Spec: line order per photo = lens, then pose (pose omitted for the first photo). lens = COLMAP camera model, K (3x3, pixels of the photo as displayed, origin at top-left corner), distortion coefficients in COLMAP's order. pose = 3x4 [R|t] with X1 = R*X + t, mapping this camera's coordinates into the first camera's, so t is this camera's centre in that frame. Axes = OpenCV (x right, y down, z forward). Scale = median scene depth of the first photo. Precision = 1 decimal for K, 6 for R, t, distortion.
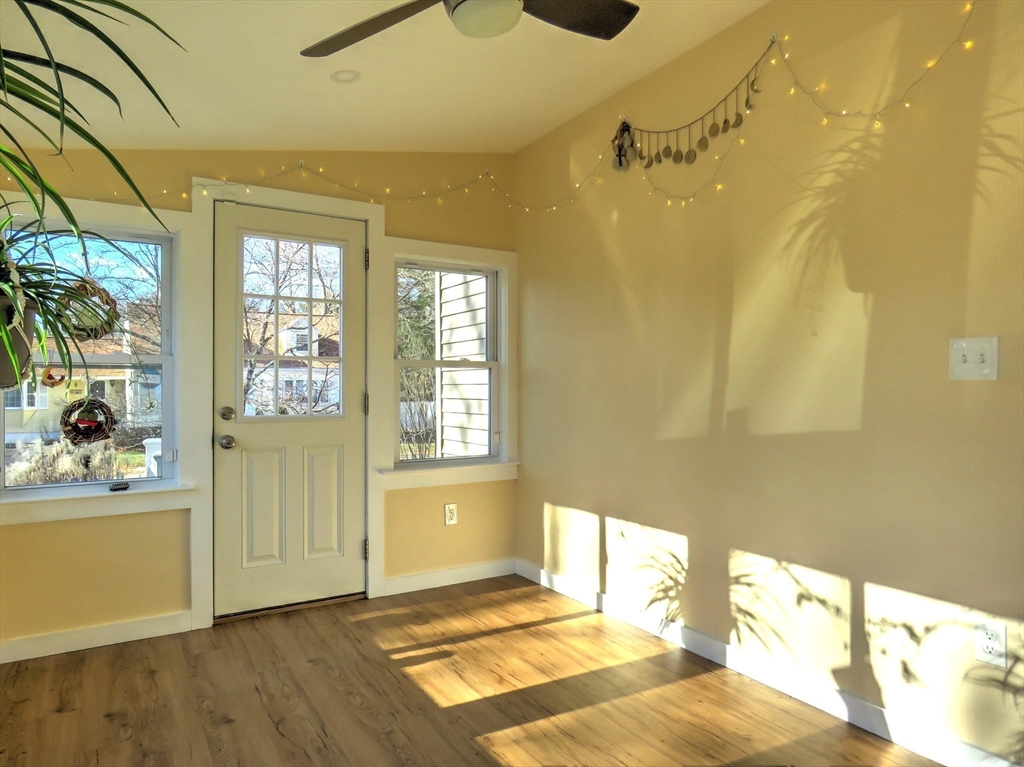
lens RADIAL K [[655.4, 0, 512.3], [0, 655.4, 382.0], [0, 0, 1]] dist [-0.002421, -0.006797]
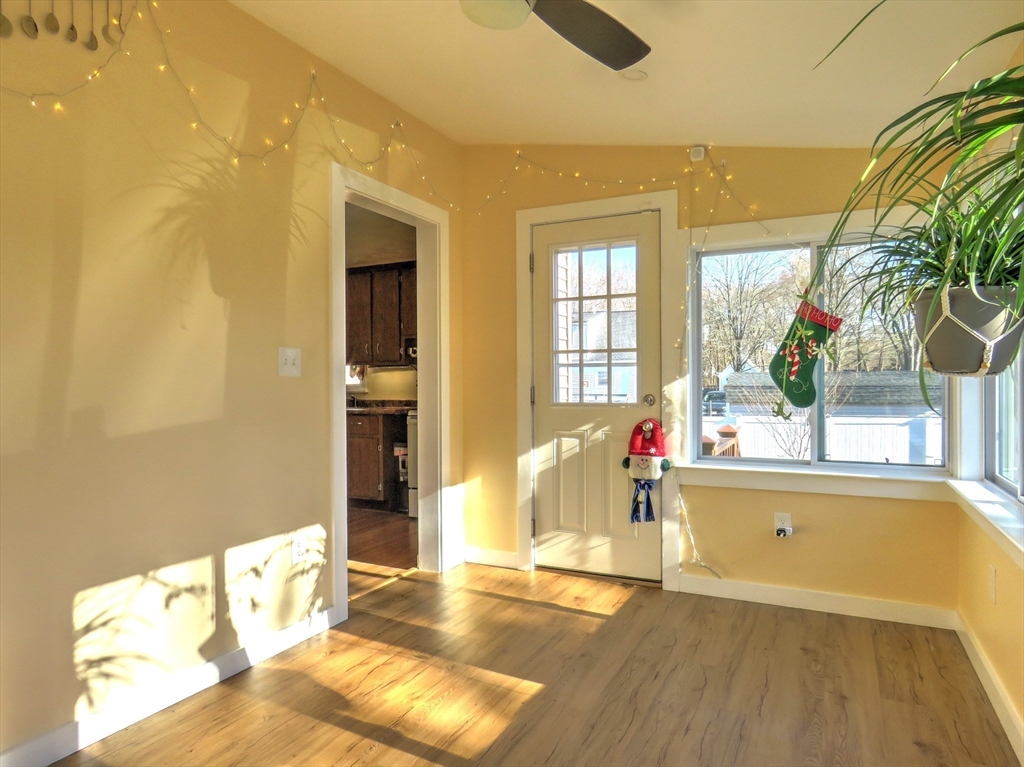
lens RADIAL K [[655.4, 0, 513.0], [0, 655.4, 386.9], [0, 0, 1]] dist [-0.002421, -0.006797]
pose [[-0.533242, 0.002871, 0.845958, -0.667982], [0.004897, 0.999988, -0.000307, 0.020778], [-0.845949, 0.003979, -0.533250, 1.123829]]
